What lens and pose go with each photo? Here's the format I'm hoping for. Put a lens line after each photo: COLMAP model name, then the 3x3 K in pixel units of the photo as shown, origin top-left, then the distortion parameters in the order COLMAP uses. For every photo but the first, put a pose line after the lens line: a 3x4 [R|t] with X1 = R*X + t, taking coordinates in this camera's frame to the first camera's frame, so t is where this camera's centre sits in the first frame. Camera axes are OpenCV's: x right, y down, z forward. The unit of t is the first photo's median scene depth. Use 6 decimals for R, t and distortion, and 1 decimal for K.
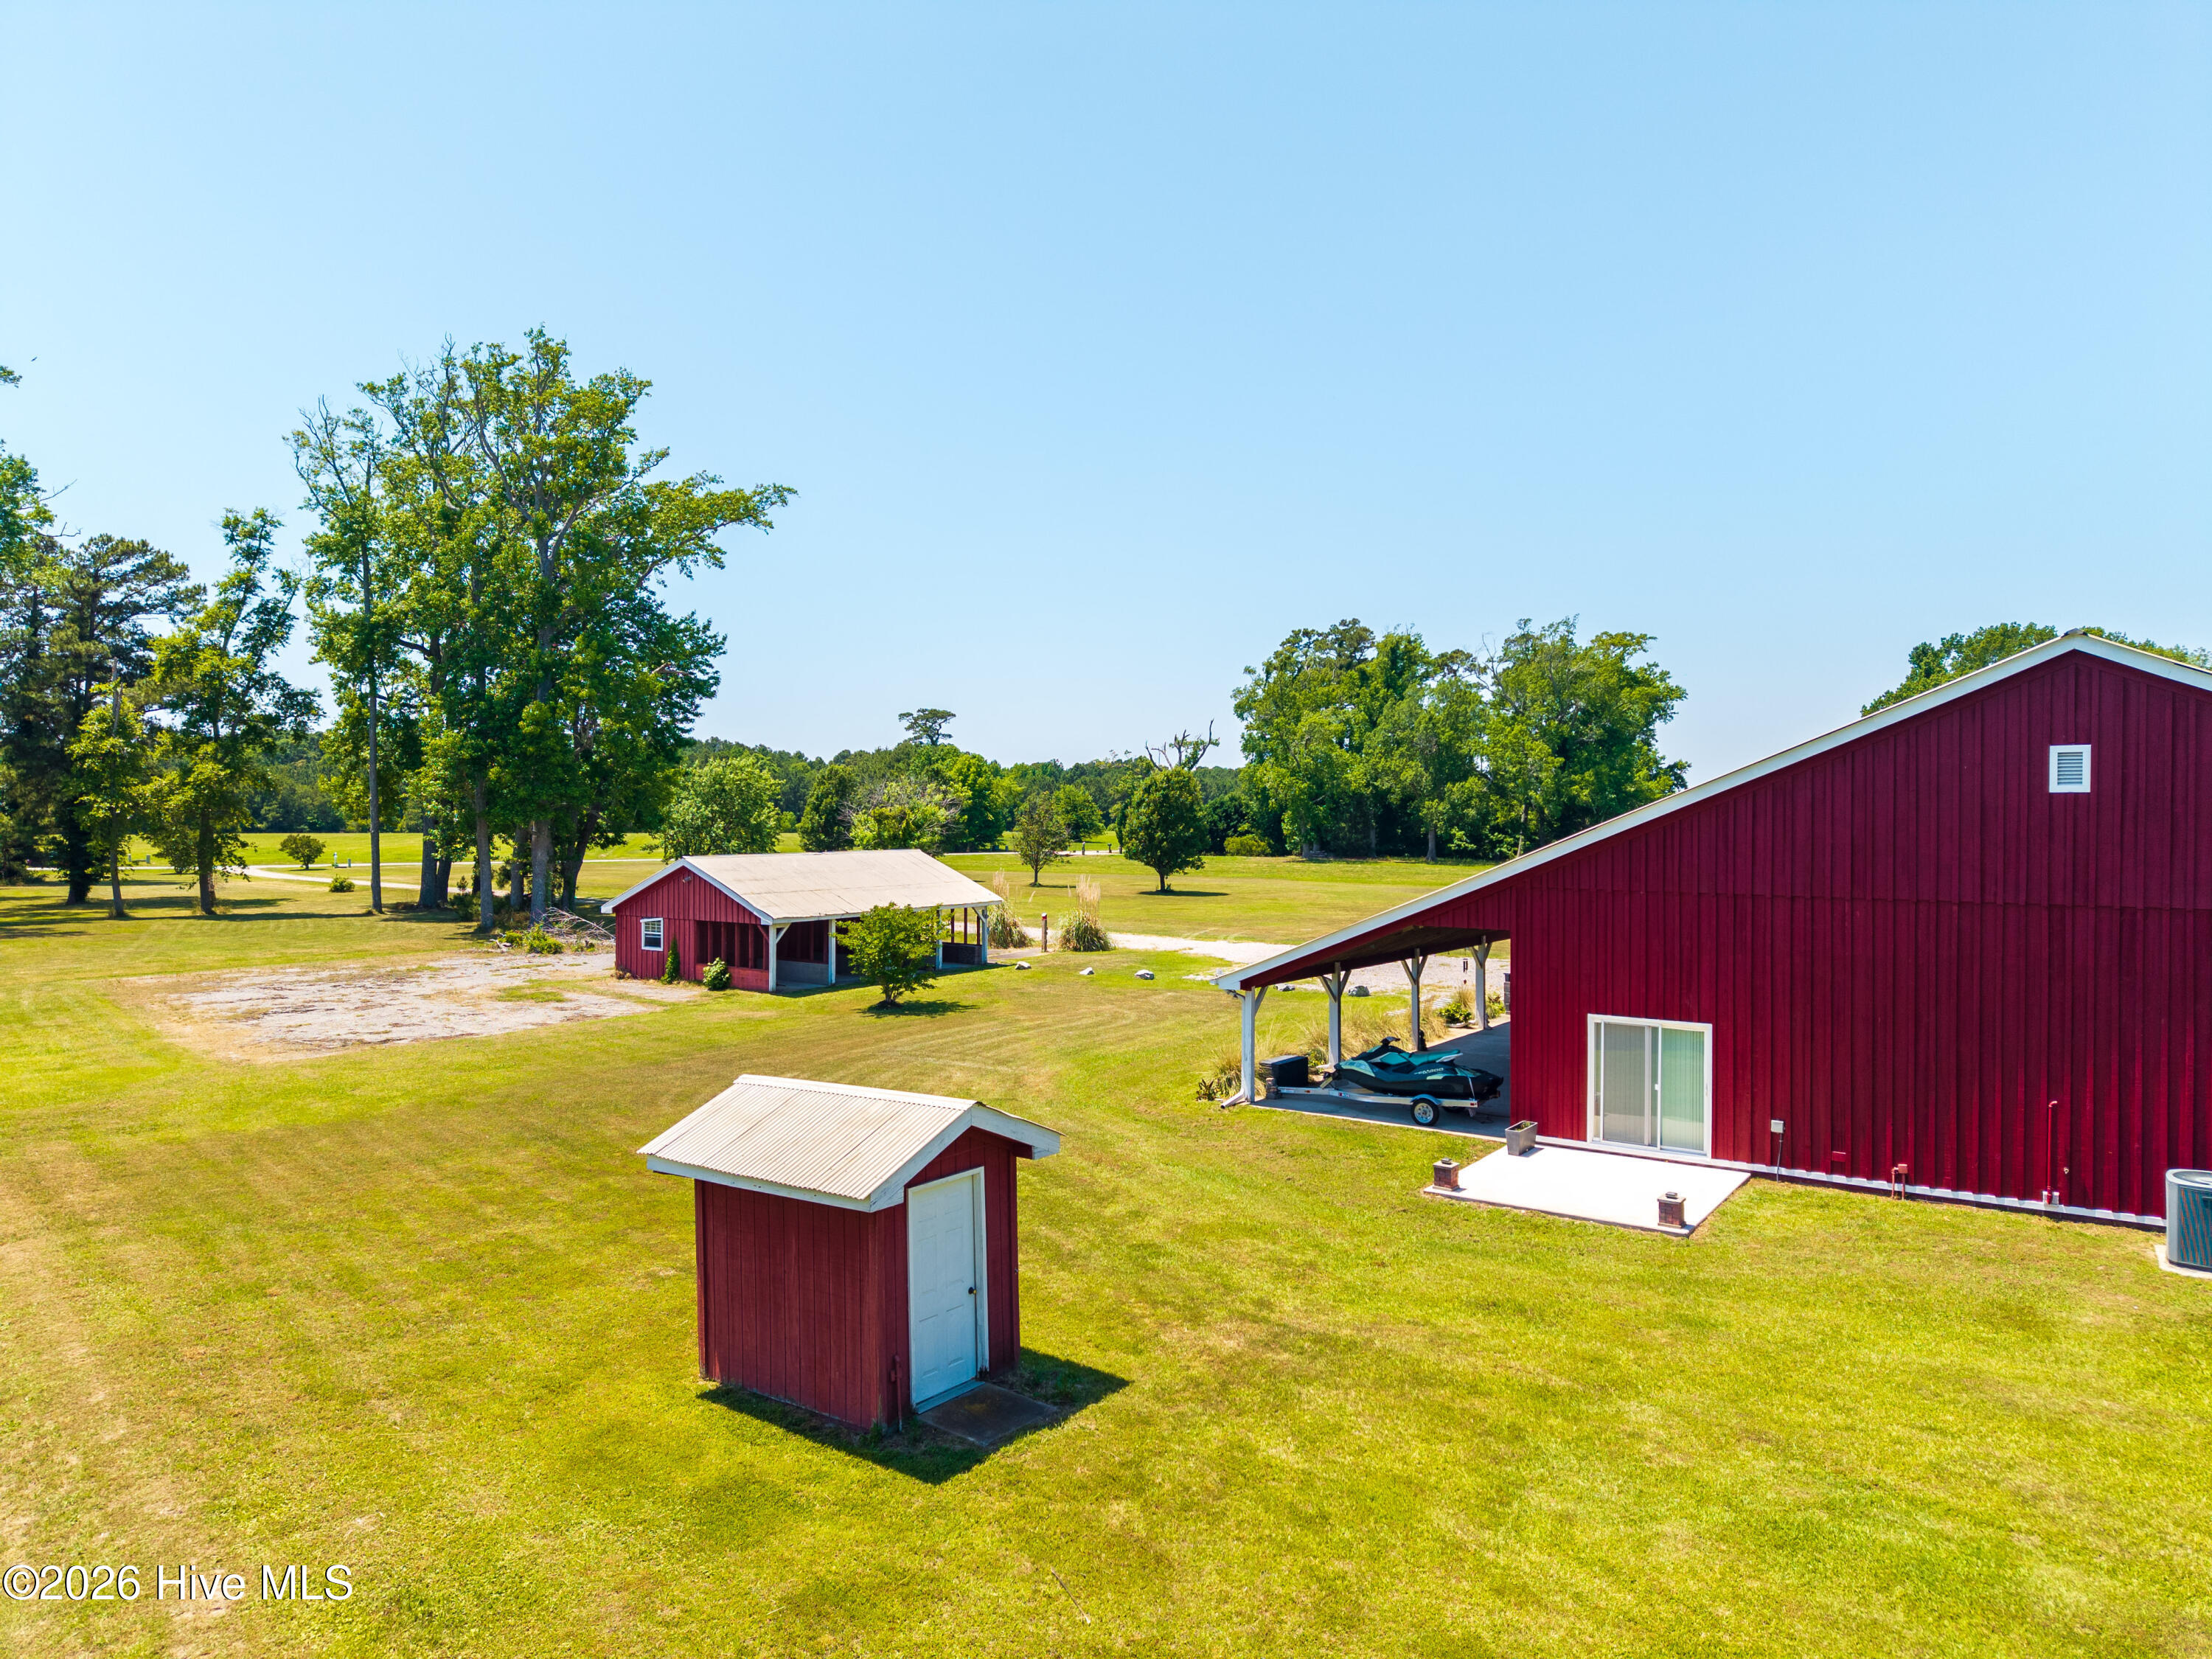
lens RADIAL K [[1473.2, 0, 1115.6], [0, 1473.2, 825.0], [0, 0, 1]] dist [0.032365, -0.030932]
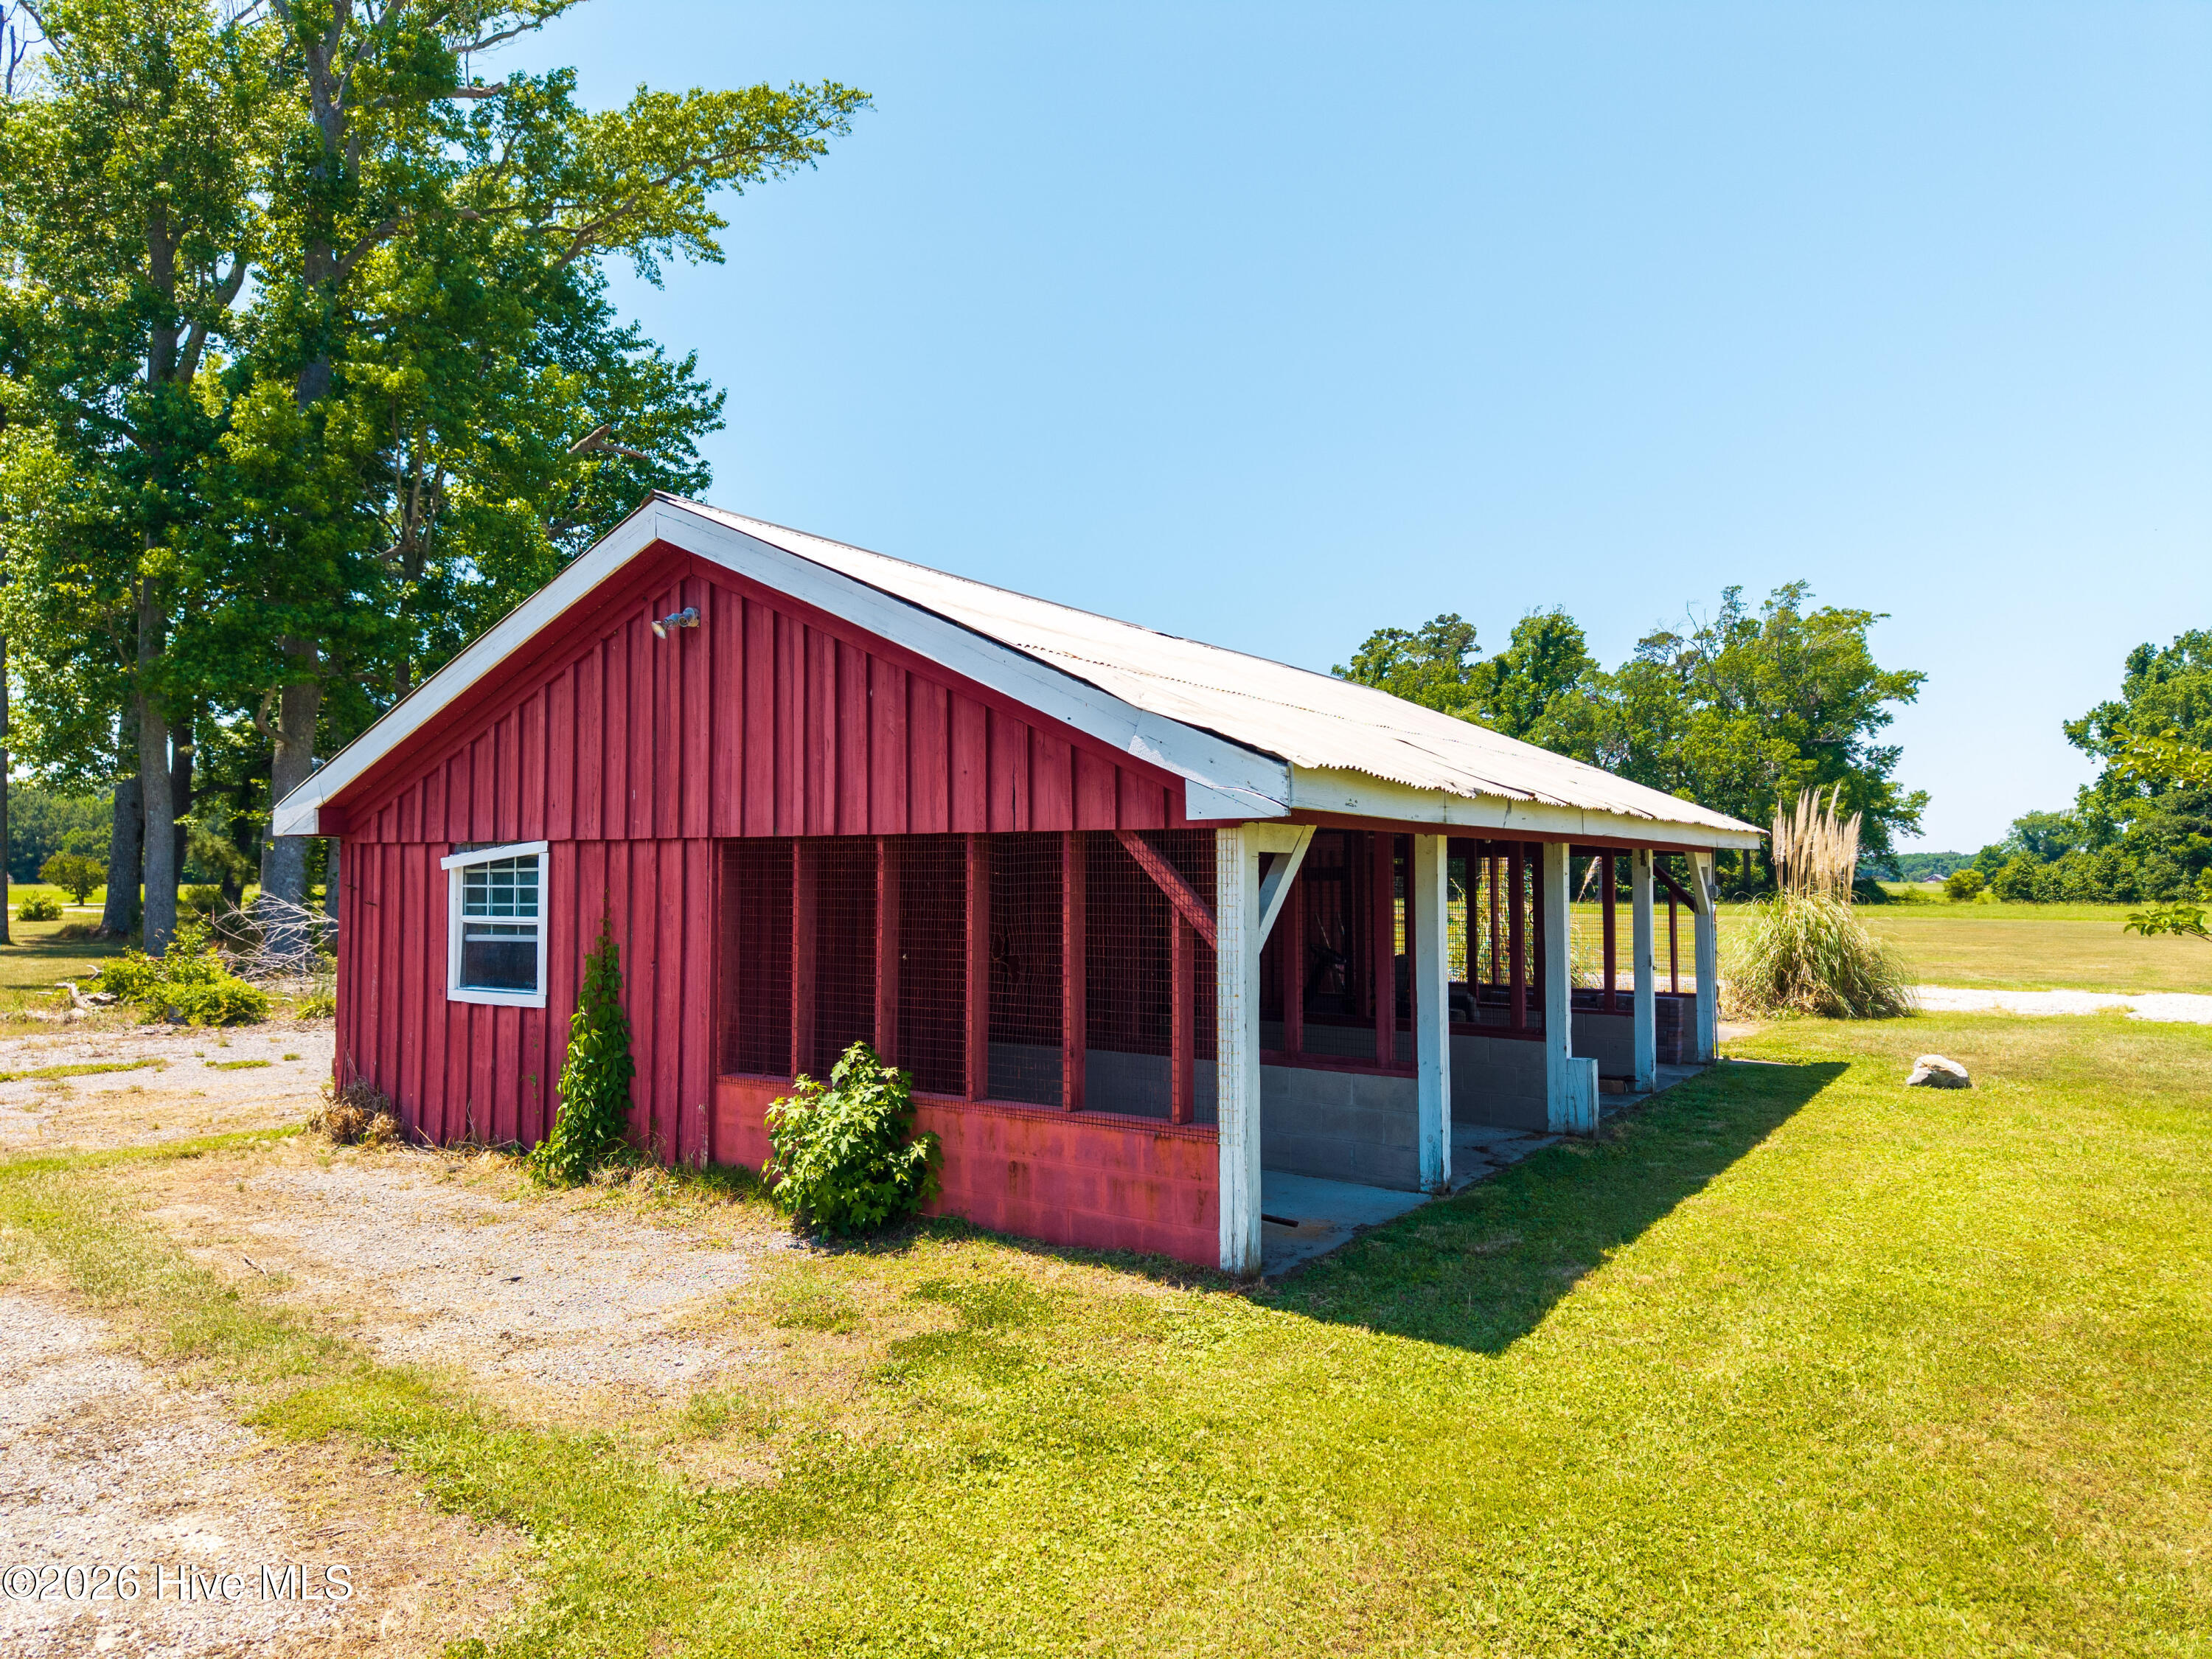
lens RADIAL K [[1473.2, 0, 1121.4], [0, 1473.2, 812.9], [0, 0, 1]] dist [0.032365, -0.030932]
pose [[0.999268, 0.000582, 0.038260, -0.460041], [0.001543, 0.998458, -0.055487, 0.136276], [-0.038233, 0.055506, 0.997726, 1.549392]]
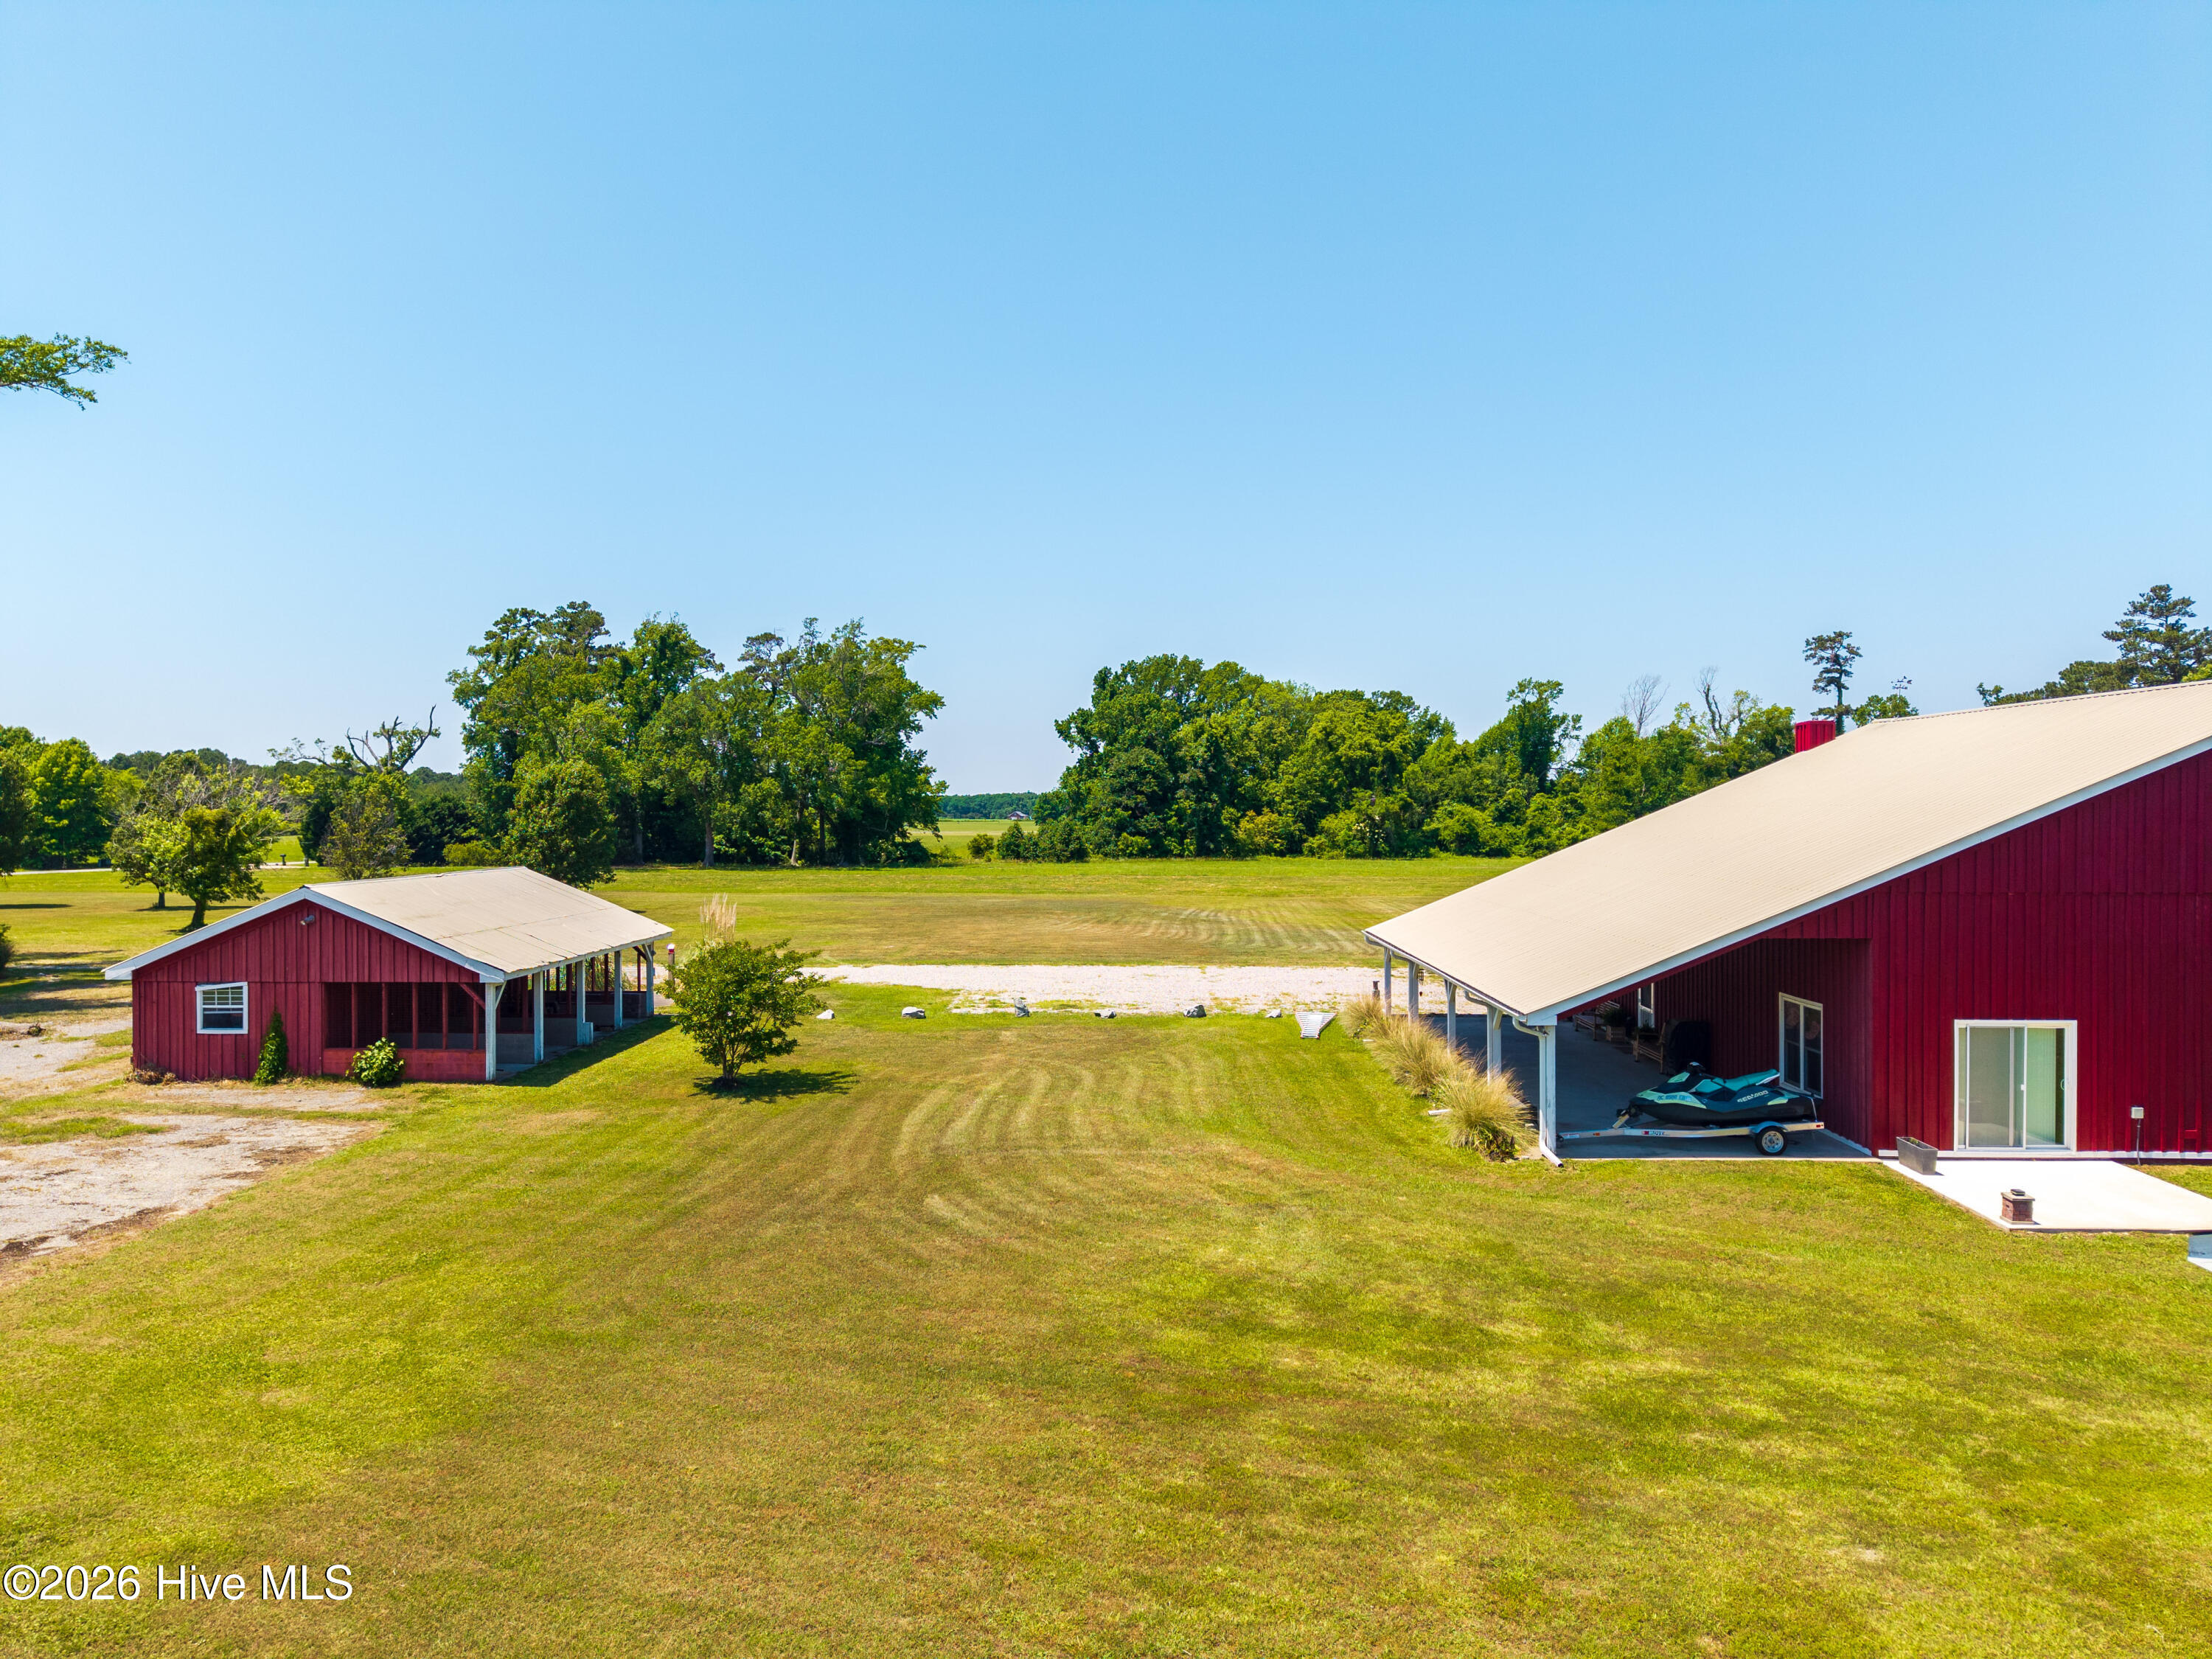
lens RADIAL K [[1473.2, 0, 1113.5], [0, 1473.2, 827.0], [0, 0, 1]] dist [0.032365, -0.030932]
pose [[0.825956, -0.006771, 0.563694, -0.696055], [0.006723, 0.999975, 0.002161, -0.006143], [-0.563694, 0.002005, 0.825981, 0.501865]]
